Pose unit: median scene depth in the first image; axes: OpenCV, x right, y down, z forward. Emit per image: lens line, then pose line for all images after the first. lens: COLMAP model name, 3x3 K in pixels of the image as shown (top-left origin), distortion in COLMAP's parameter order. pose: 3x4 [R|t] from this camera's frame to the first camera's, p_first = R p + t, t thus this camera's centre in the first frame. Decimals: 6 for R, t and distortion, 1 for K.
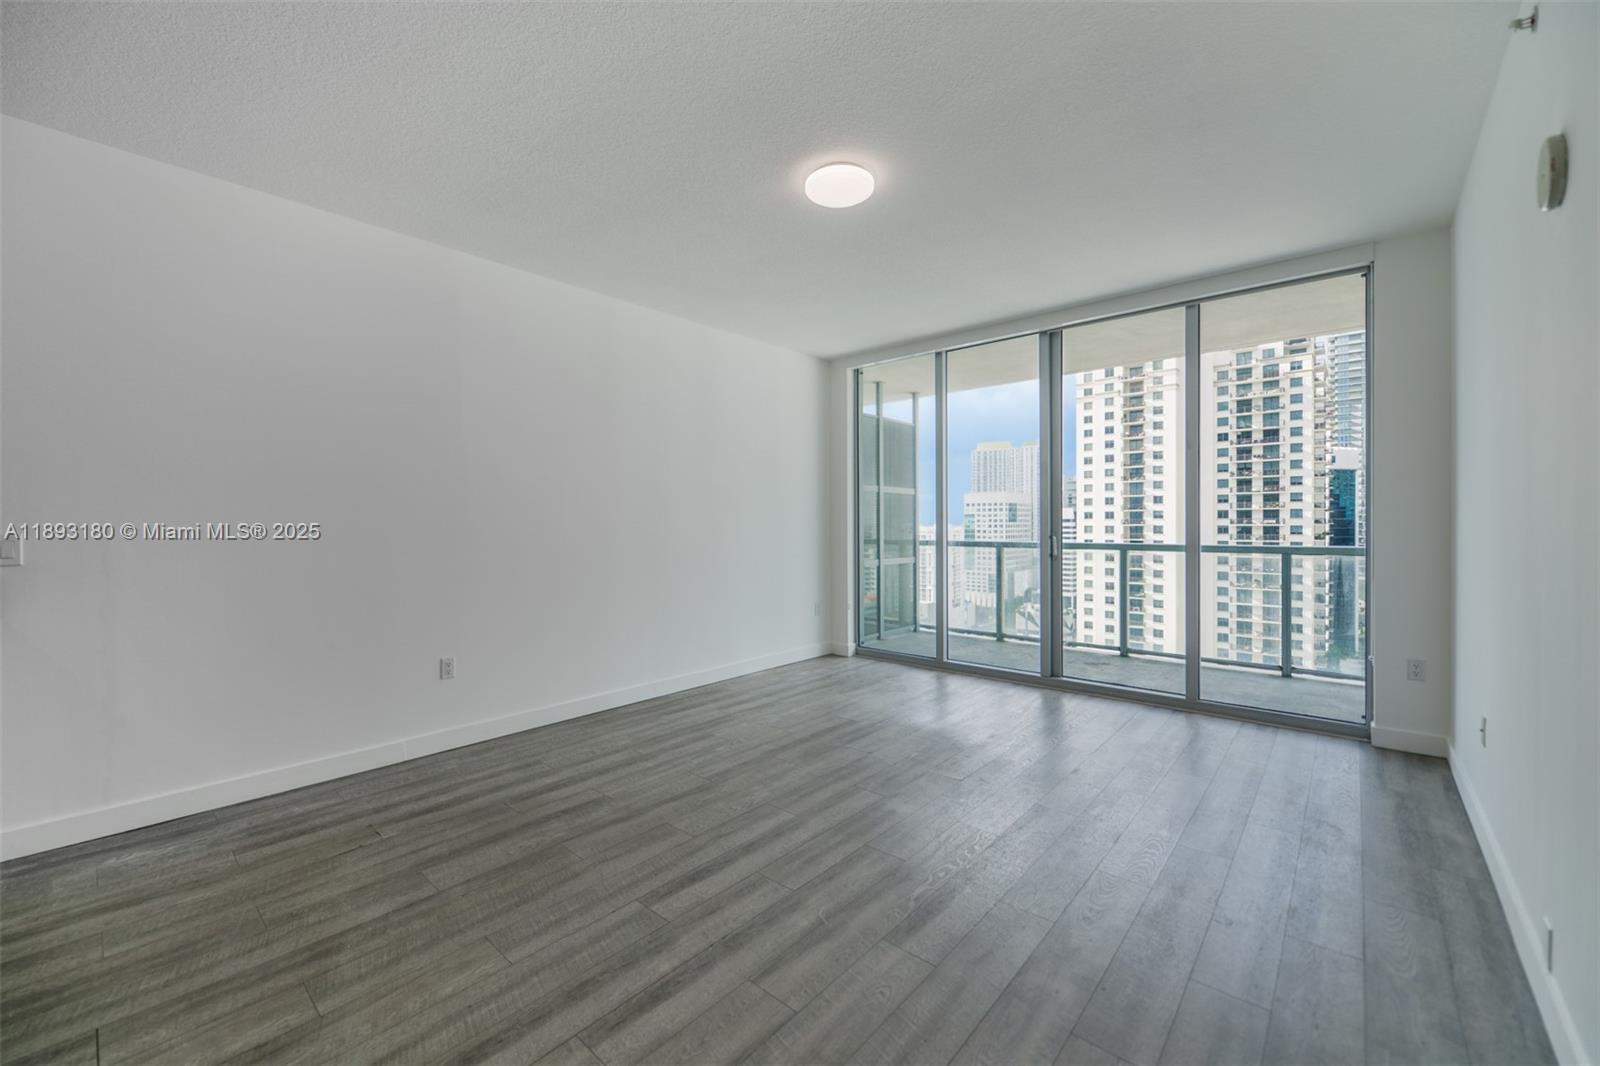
lens RADIAL K [[634.0, 0, 787.5], [0, 634.0, 527.6], [0, 0, 1]] dist [0.005558, -0.003056]
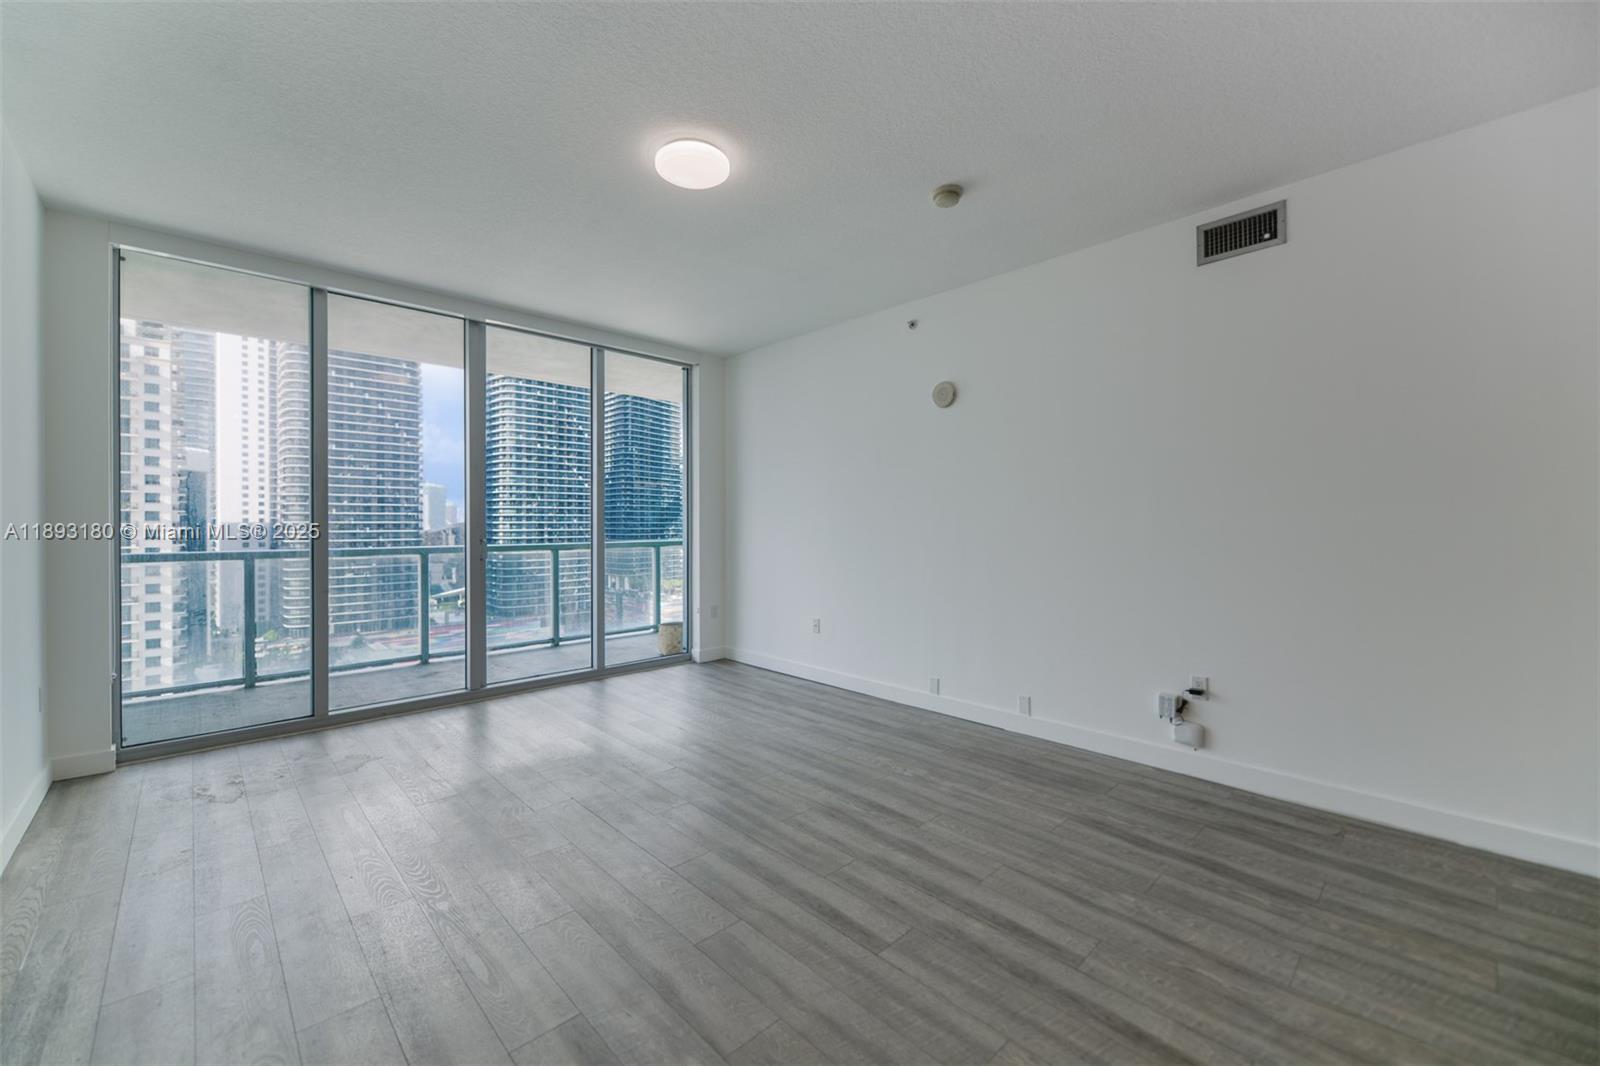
lens RADIAL K [[634.0, 0, 797.3], [0, 634.0, 526.4], [0, 0, 1]] dist [0.005558, -0.003056]
pose [[0.080190, -0.001001, 0.996779, -0.866855], [0.008703, 0.999962, 0.000304, -0.003439], [-0.996742, 0.008650, 0.080196, 0.801365]]
